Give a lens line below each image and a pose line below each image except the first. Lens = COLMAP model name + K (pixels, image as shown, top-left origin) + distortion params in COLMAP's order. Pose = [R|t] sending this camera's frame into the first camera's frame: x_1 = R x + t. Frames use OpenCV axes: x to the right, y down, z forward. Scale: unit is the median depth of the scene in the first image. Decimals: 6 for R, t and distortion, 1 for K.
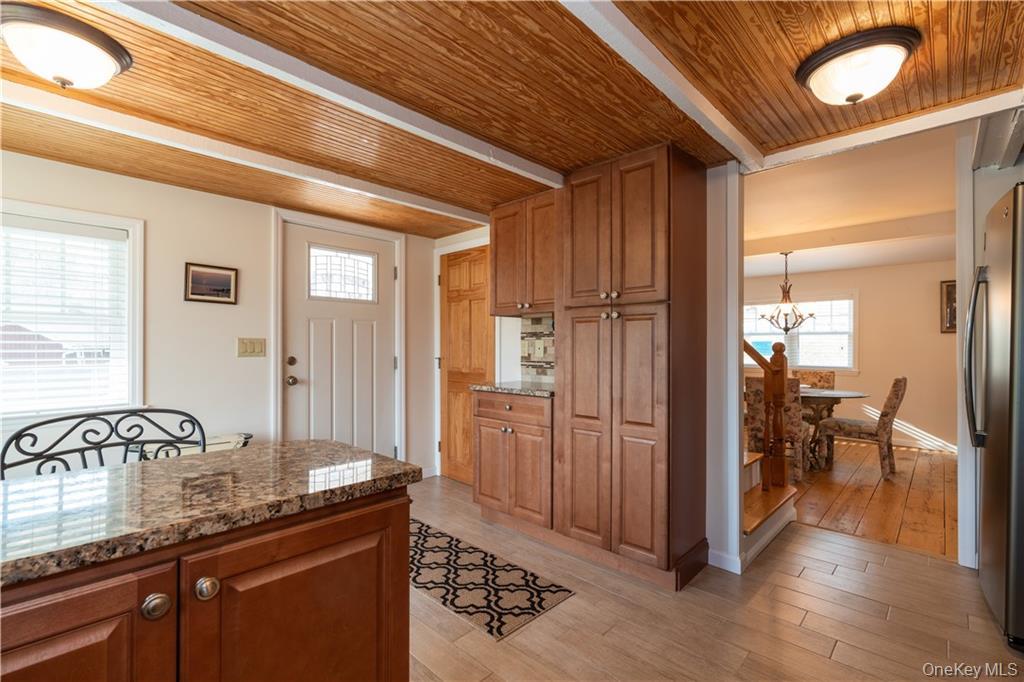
lens RADIAL K [[463.2, 0, 515.0], [0, 463.2, 344.4], [0, 0, 1]] dist [-0.011598, 0.003052]
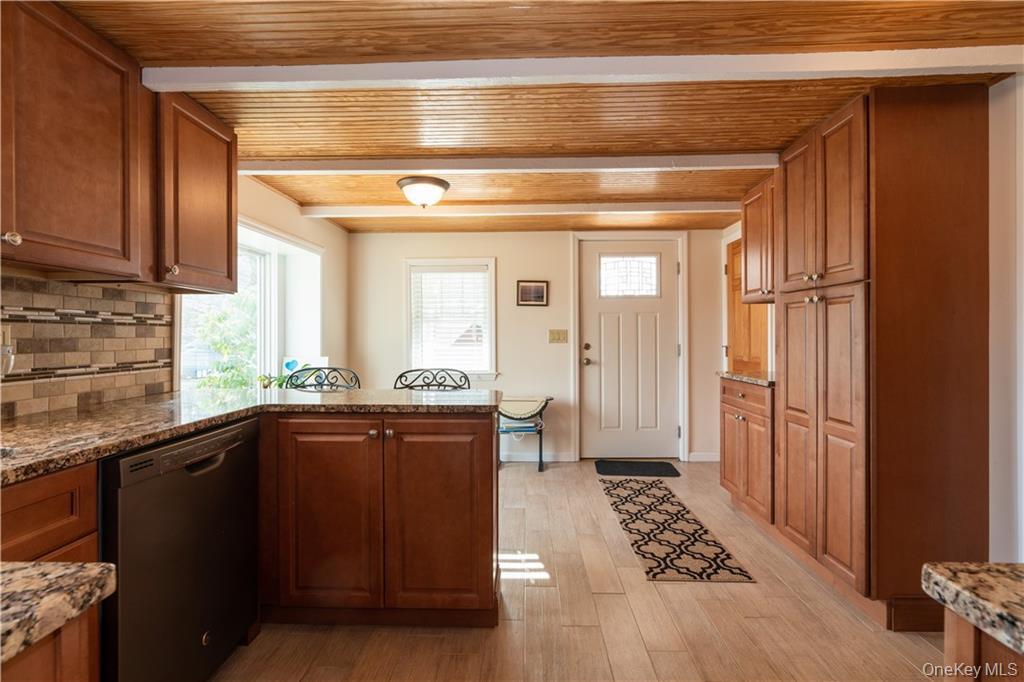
lens RADIAL K [[463.2, 0, 507.7], [0, 463.2, 337.4], [0, 0, 1]] dist [-0.011598, 0.003052]
pose [[0.662261, -0.001642, -0.749271, 0.486000], [0.007625, 0.999961, 0.004548, 0.002983], [0.749234, -0.008726, 0.662248, -0.048797]]
